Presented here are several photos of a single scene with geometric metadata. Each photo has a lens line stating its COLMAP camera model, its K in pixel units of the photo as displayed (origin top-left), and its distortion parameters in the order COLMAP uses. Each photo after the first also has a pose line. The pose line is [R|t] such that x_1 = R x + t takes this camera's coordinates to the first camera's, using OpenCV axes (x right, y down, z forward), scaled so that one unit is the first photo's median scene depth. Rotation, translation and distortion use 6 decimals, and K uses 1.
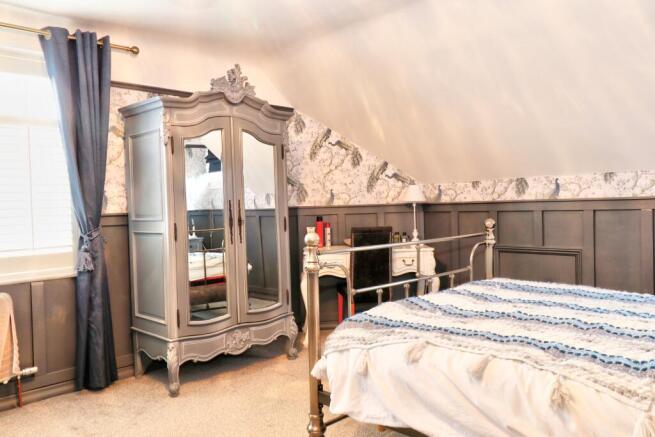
lens RADIAL K [[519.4, 0, 329.3], [0, 519.4, 219.0], [0, 0, 1]] dist [0.007086, 0.000820]
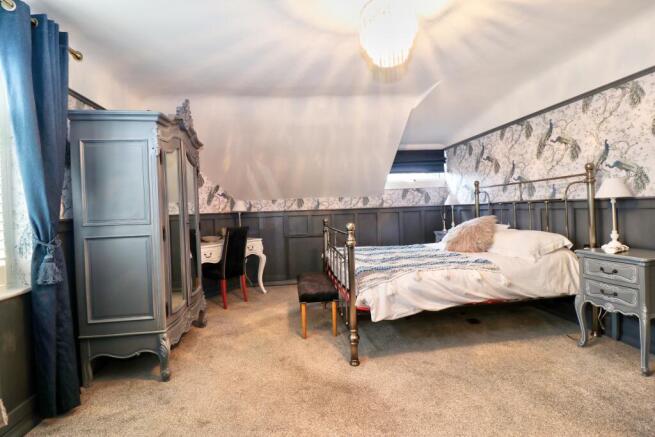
lens RADIAL K [[304.1, 0, 329.2], [0, 304.1, 215.2], [0, 0, 1]] dist [-0.009378, -0.002154]
pose [[0.600248, -0.006238, 0.799790, -0.525586], [0.038753, 0.999022, -0.021292, 0.011778], [-0.798875, 0.043774, 0.599902, 0.272438]]
